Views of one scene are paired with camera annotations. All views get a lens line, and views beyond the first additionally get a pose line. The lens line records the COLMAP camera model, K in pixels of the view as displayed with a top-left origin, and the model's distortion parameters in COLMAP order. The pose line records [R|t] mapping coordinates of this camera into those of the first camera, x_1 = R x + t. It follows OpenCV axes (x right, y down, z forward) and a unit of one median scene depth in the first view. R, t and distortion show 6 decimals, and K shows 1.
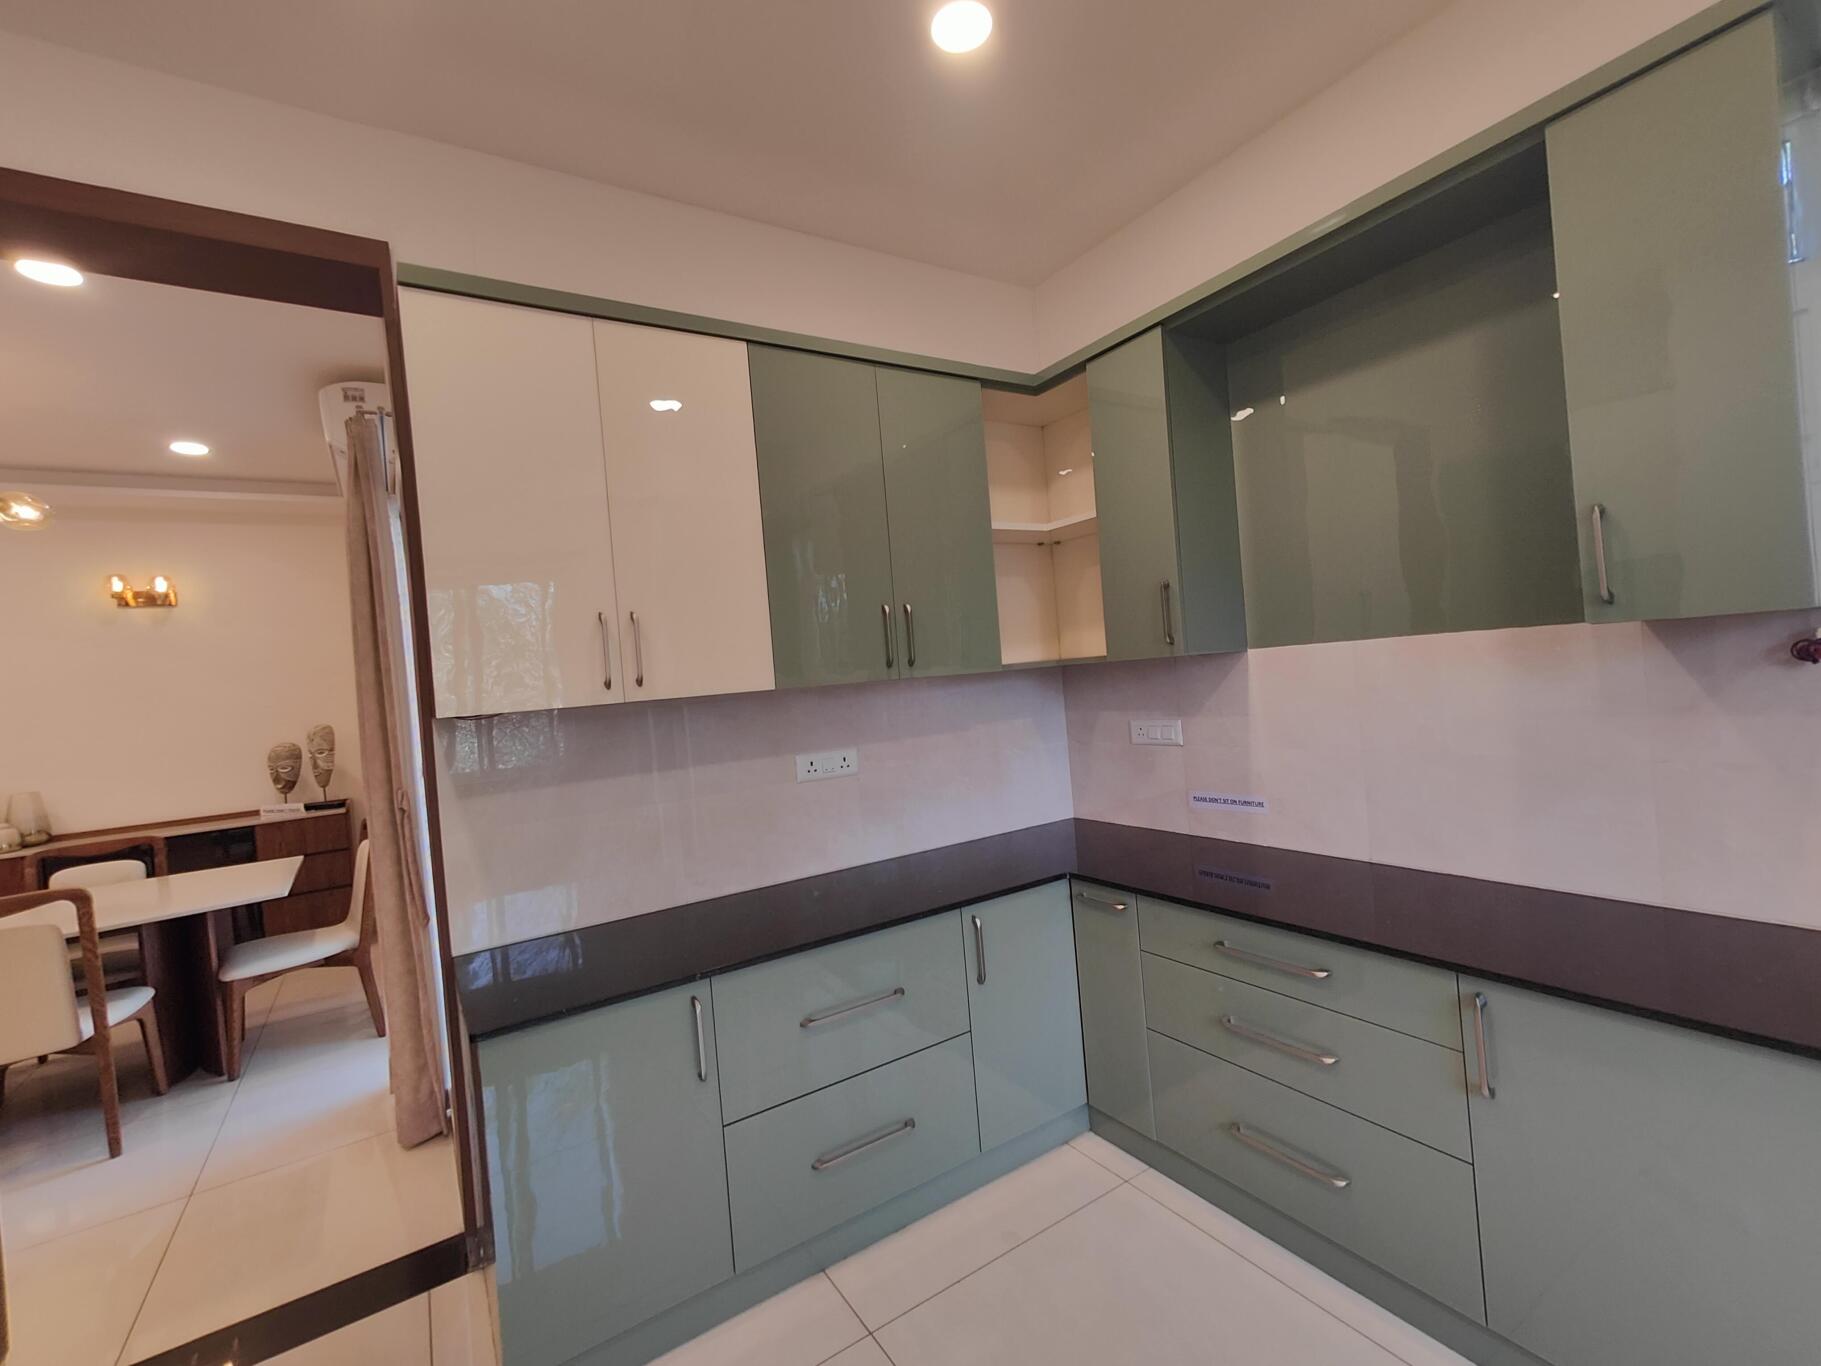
lens RADIAL K [[791.5, 0, 920.9], [0, 791.5, 678.5], [0, 0, 1]] dist [0.000533, 0.000111]
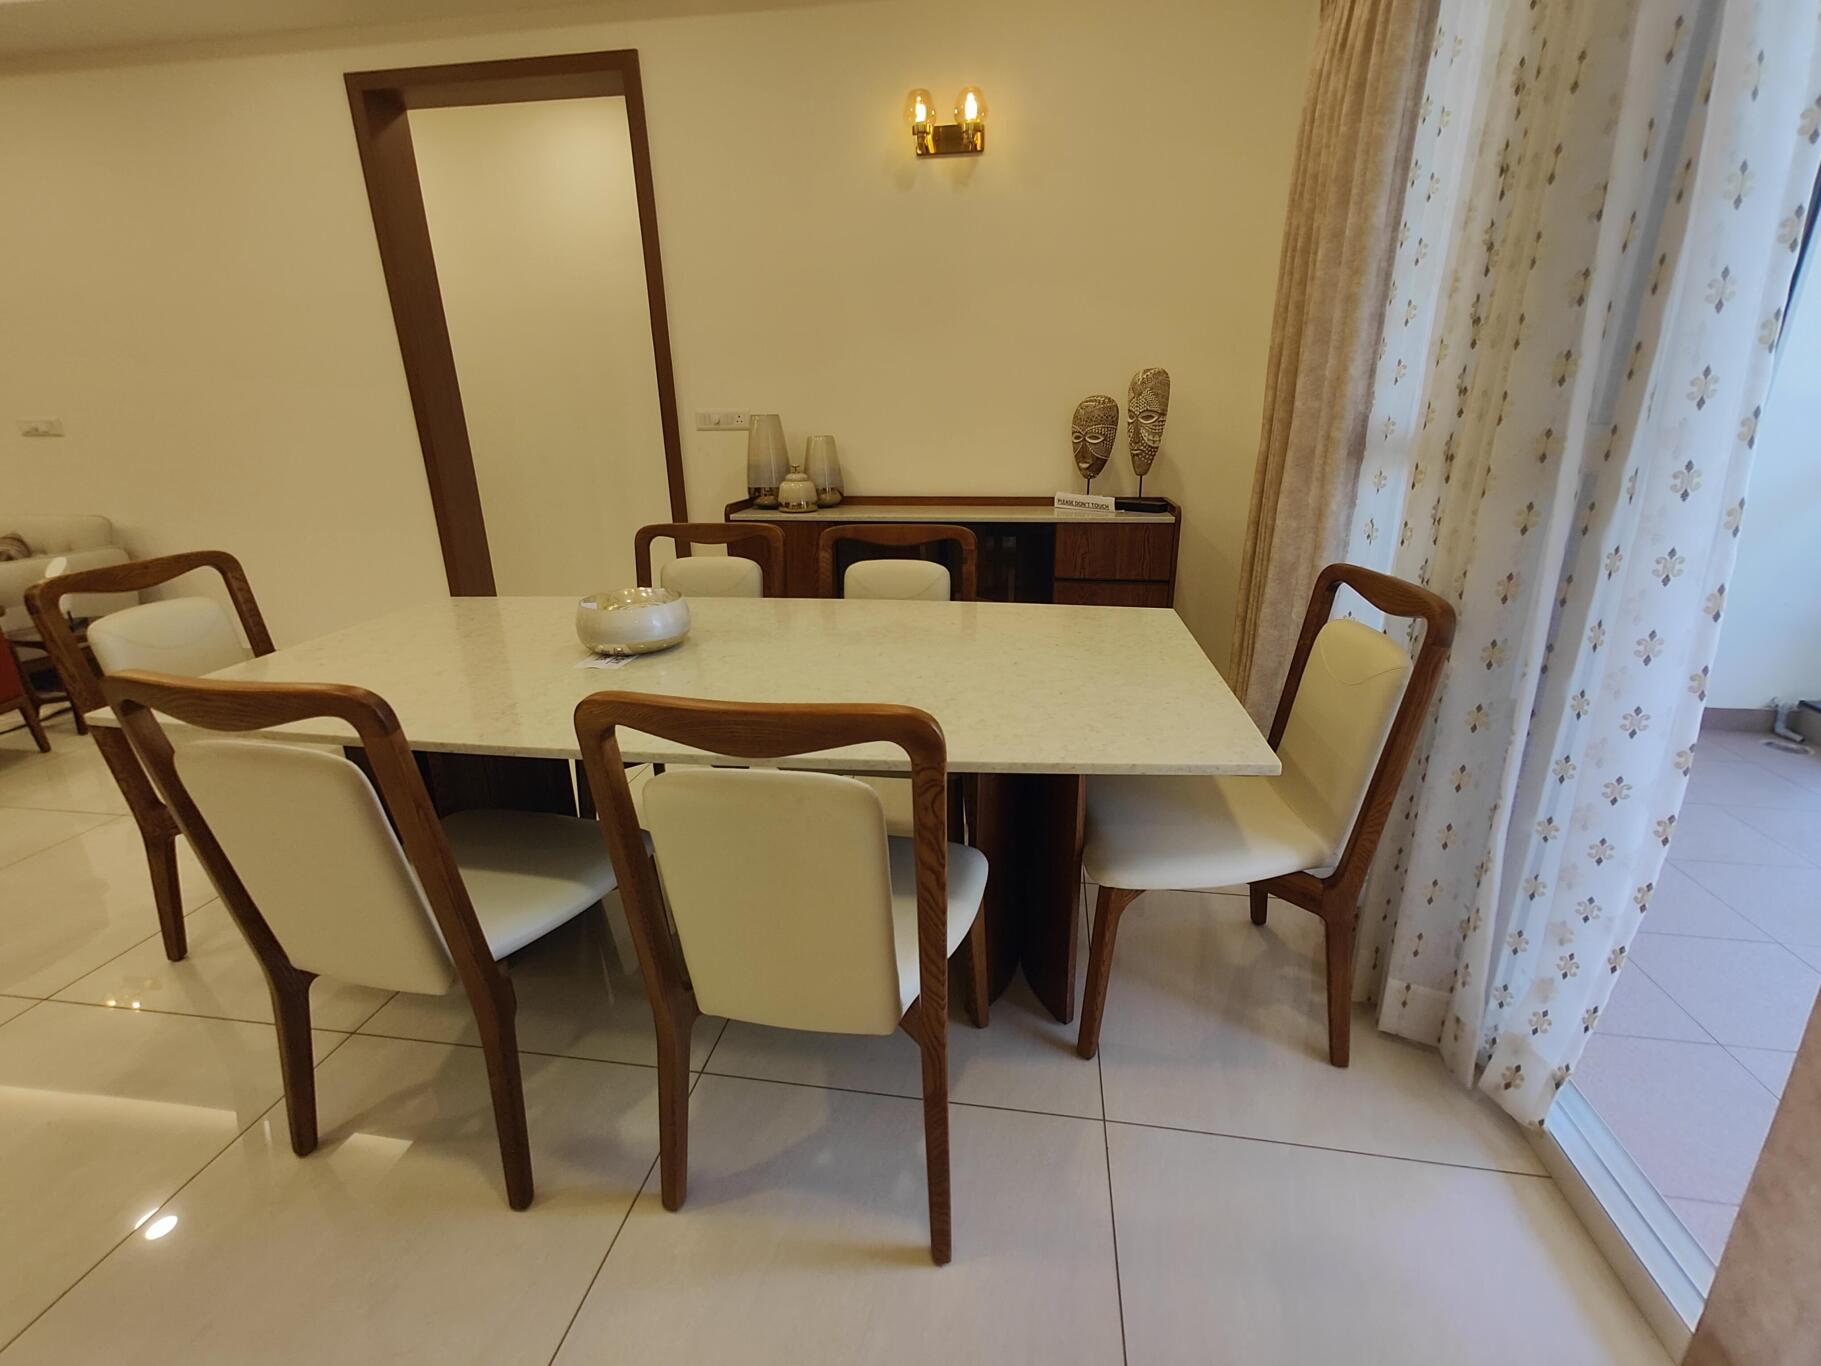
lens RADIAL K [[791.5, 0, 920.9], [0, 791.5, 678.5], [0, 0, 1]] dist [0.000533, 0.000111]
pose [[0.741768, 0.281985, -0.608494, -0.472939], [-0.053824, 0.929414, 0.365092, 0.069912], [0.668494, -0.238062, 0.704587, 0.420423]]
